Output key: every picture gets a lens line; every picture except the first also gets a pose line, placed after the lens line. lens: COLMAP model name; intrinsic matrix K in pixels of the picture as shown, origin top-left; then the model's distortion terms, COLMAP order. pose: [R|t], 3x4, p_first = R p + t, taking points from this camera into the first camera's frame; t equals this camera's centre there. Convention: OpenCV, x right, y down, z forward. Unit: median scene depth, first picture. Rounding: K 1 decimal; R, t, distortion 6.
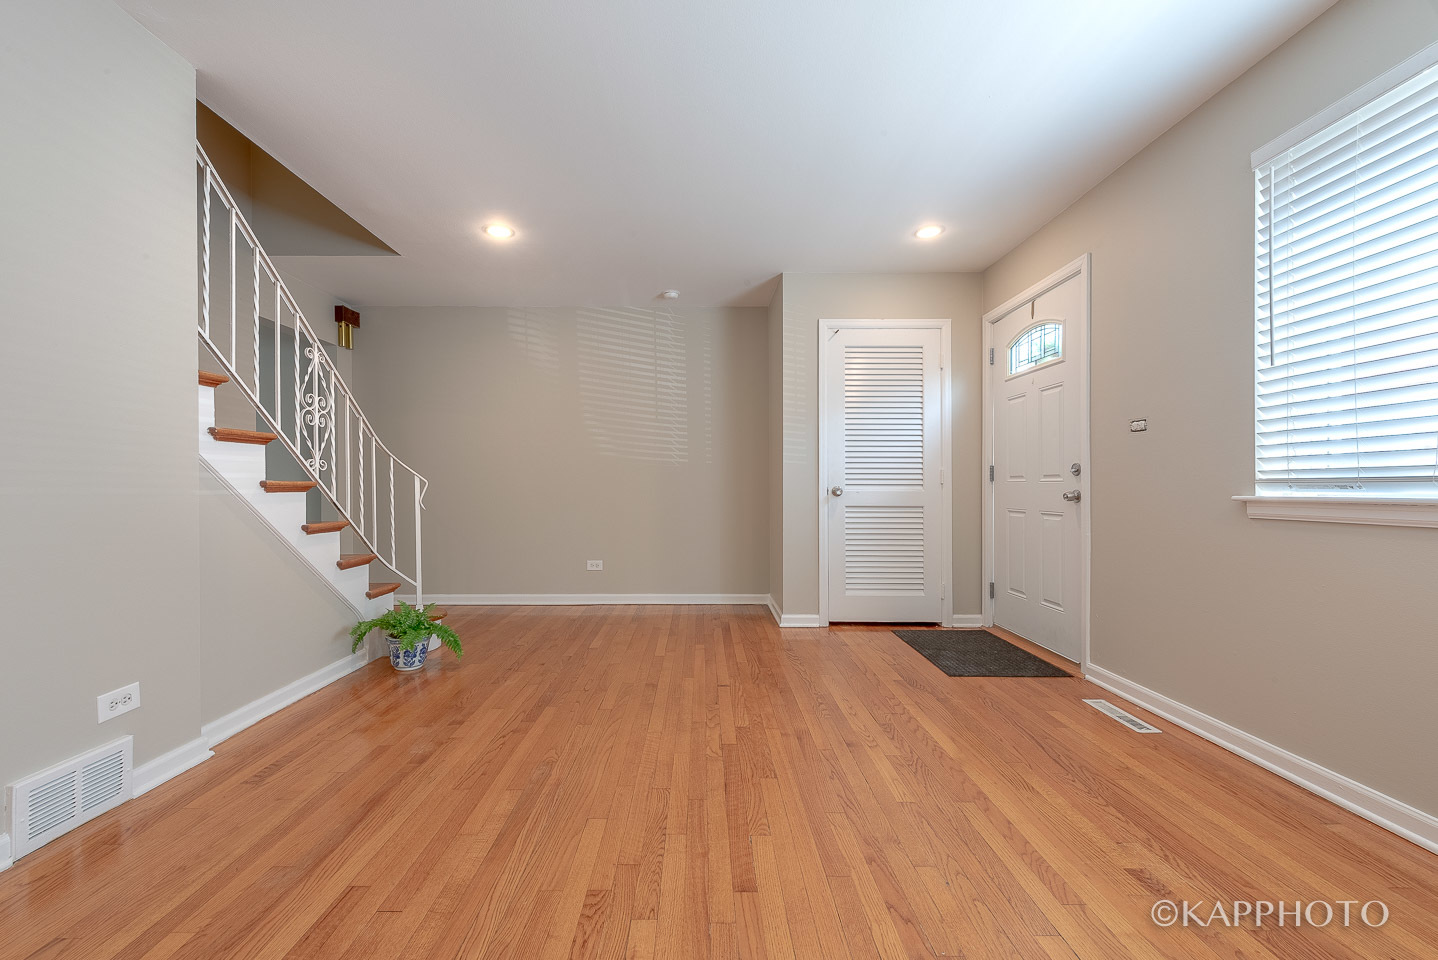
lens RADIAL K [[558.7, 0, 700.5], [0, 558.7, 485.4], [0, 0, 1]] dist [0.013720, -0.000112]
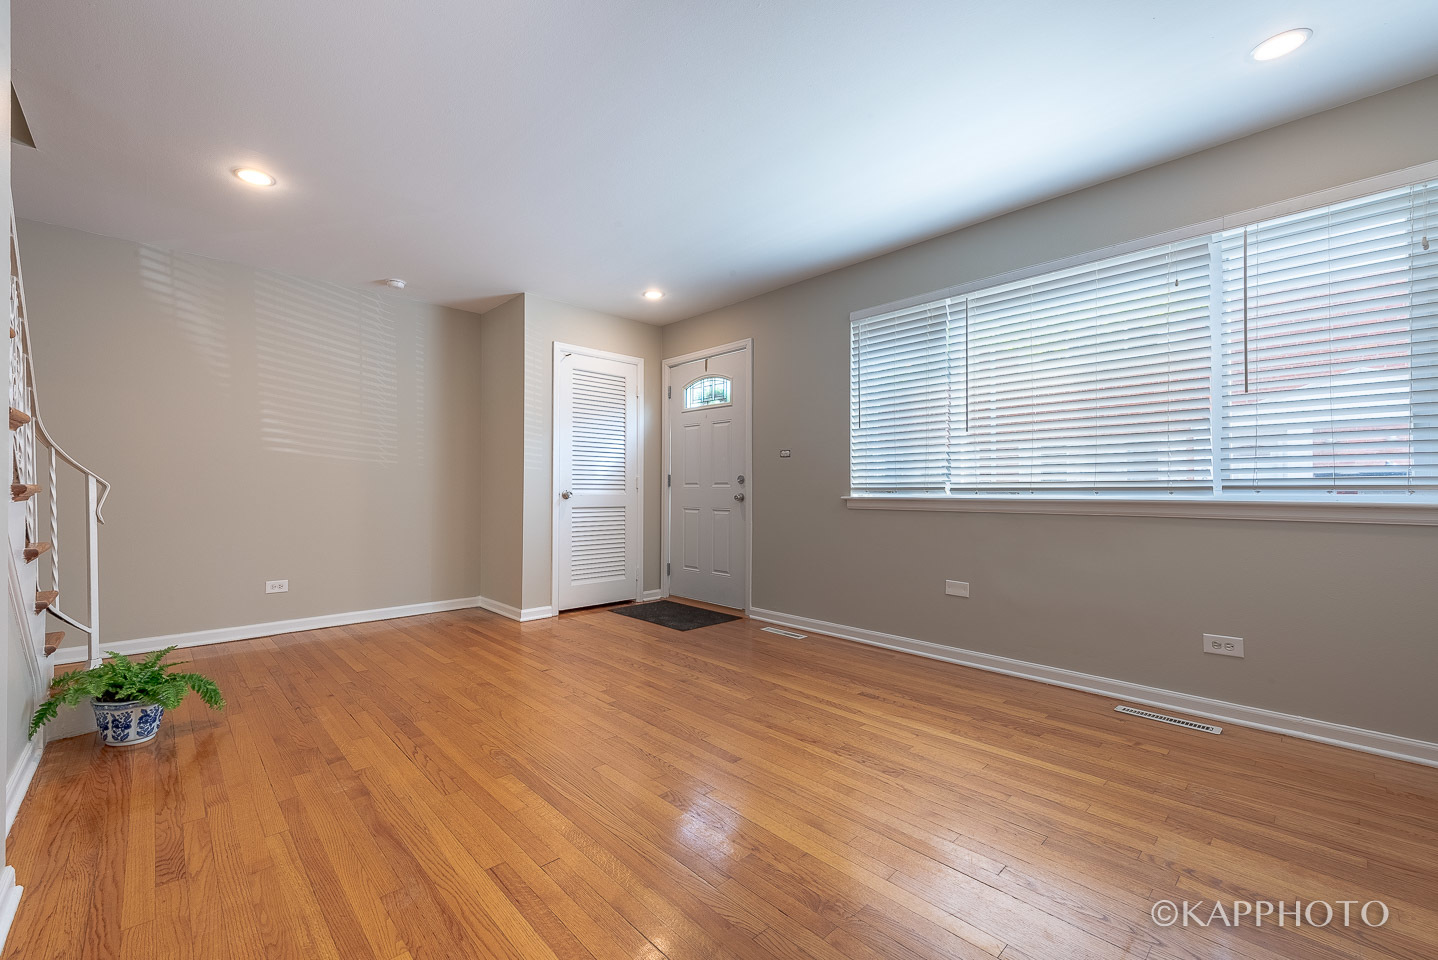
lens RADIAL K [[573.7, 0, 666.7], [0, 573.7, 484.3], [0, 0, 1]] dist [0.010729, -0.000474]
pose [[0.754182, 0.008096, 0.656615, -0.498787], [-0.003952, 0.999962, -0.007791, -0.003591], [-0.656653, 0.003281, 0.754185, -0.019346]]
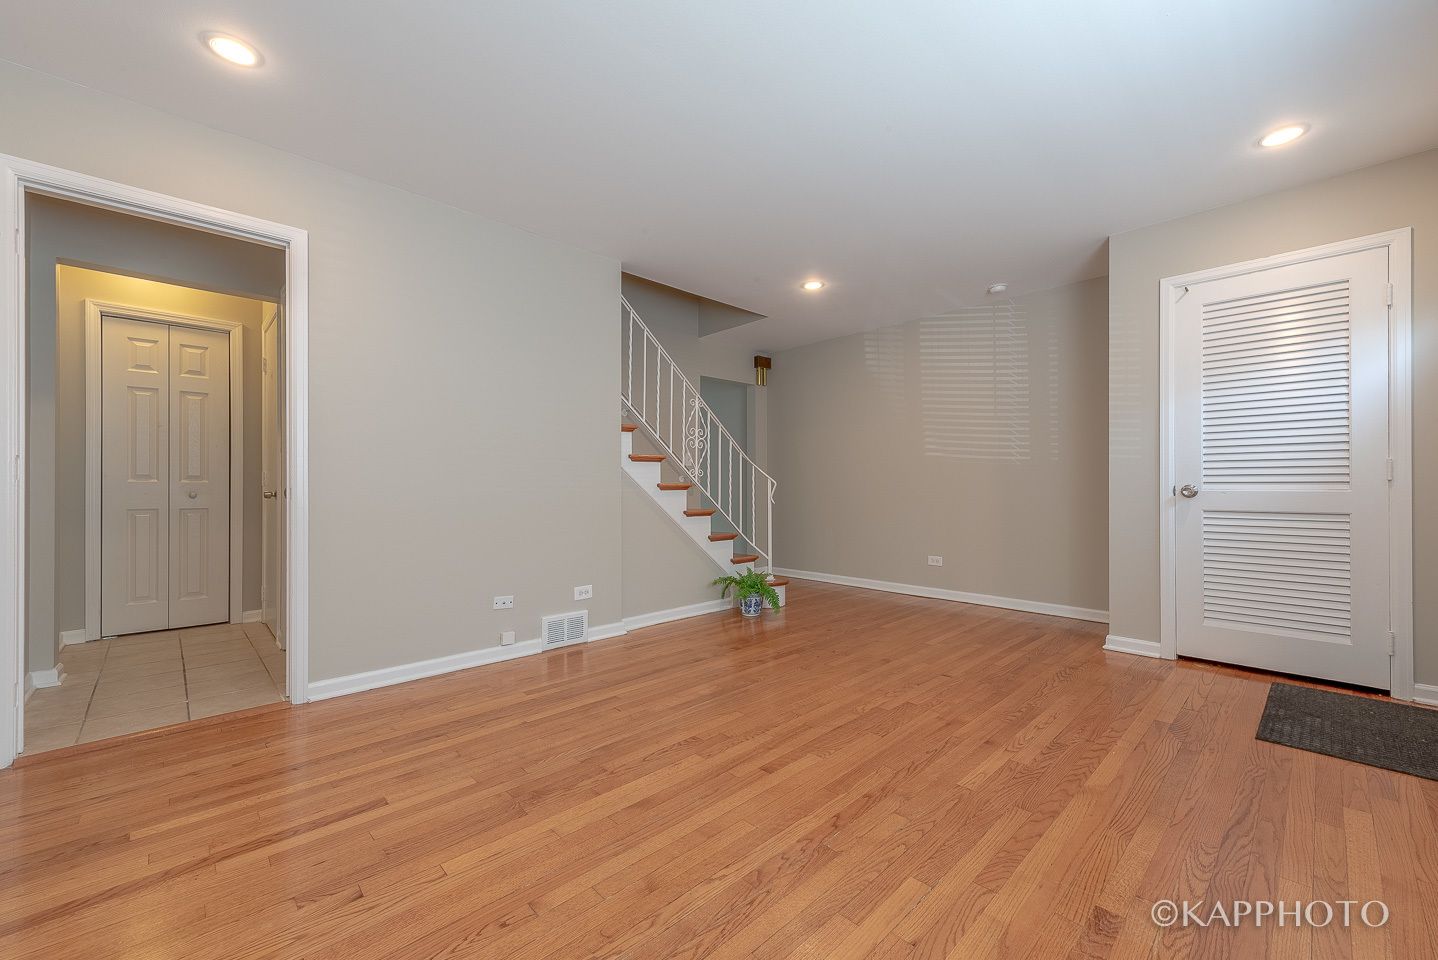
lens RADIAL K [[570.2, 0, 739.3], [0, 570.2, 484.3], [0, 0, 1]] dist [0.012012, -0.000314]
pose [[0.704660, -0.005149, -0.709527, 0.500081], [0.004847, 0.999985, -0.002443, -0.000713], [0.709529, -0.001718, 0.704674, -0.030212]]
